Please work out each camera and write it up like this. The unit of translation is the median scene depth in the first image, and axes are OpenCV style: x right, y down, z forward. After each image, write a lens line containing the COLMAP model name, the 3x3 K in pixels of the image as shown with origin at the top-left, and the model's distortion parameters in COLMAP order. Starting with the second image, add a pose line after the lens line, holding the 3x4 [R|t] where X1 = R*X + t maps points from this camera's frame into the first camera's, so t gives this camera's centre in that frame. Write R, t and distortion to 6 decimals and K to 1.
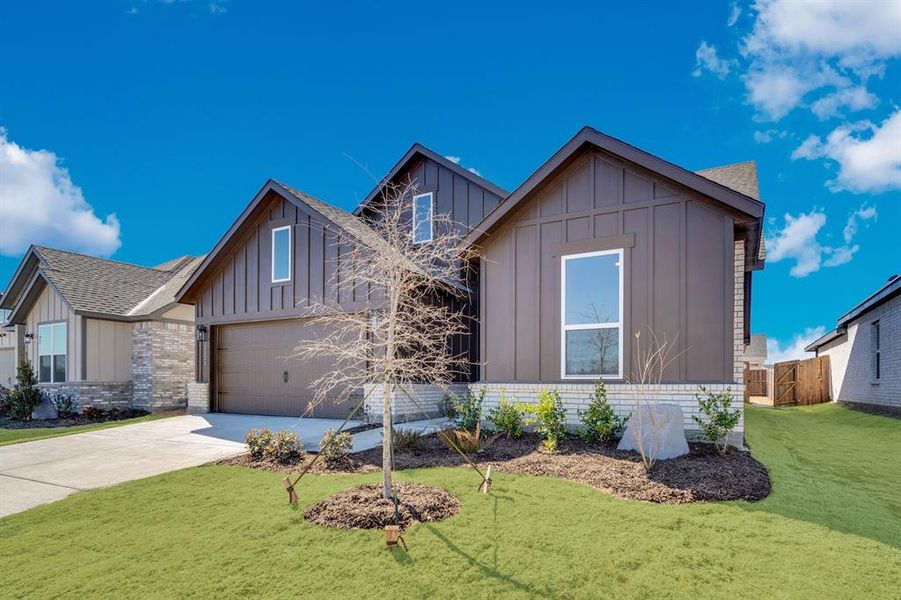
lens RADIAL K [[507.6, 0, 469.5], [0, 507.6, 384.3], [0, 0, 1]] dist [0.001653, 0.000306]
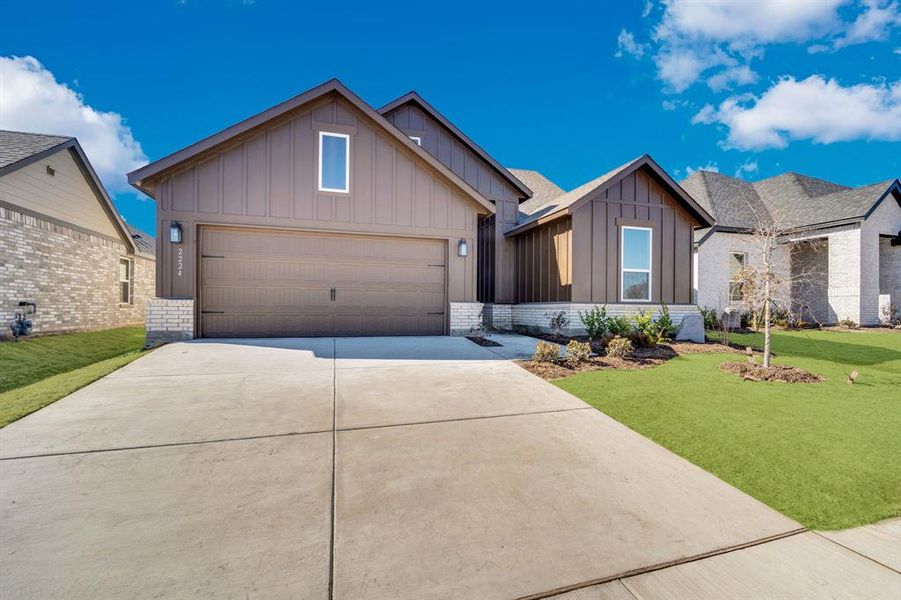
lens RADIAL K [[389.5, 0, 454.8], [0, 389.5, 301.7], [0, 0, 1]] dist [-0.000958, 0.000535]
pose [[0.695119, 0.009459, 0.718833, -1.086950], [-0.007707, 0.999954, -0.005706, 0.002388], [-0.718853, -0.001574, 0.695160, 0.515079]]
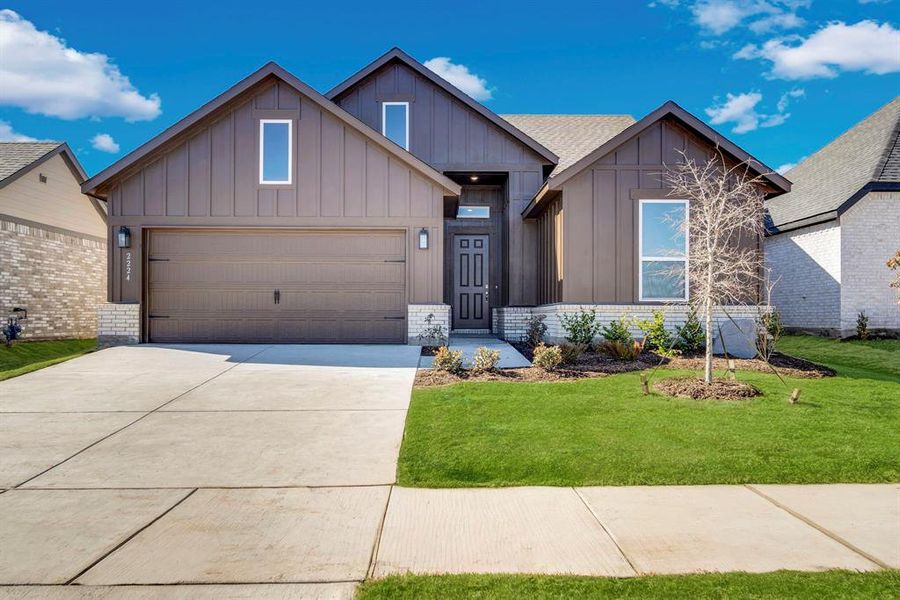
lens RADIAL K [[588.3, 0, 450.0], [0, 588.3, 300.0], [0, 0, 1]] dist [0.002896, -0.002382]
pose [[0.865004, 0.008412, 0.501694, -0.910243], [-0.000671, 0.999878, -0.015608, 0.009165], [-0.501764, 0.013165, 0.864904, 0.015259]]
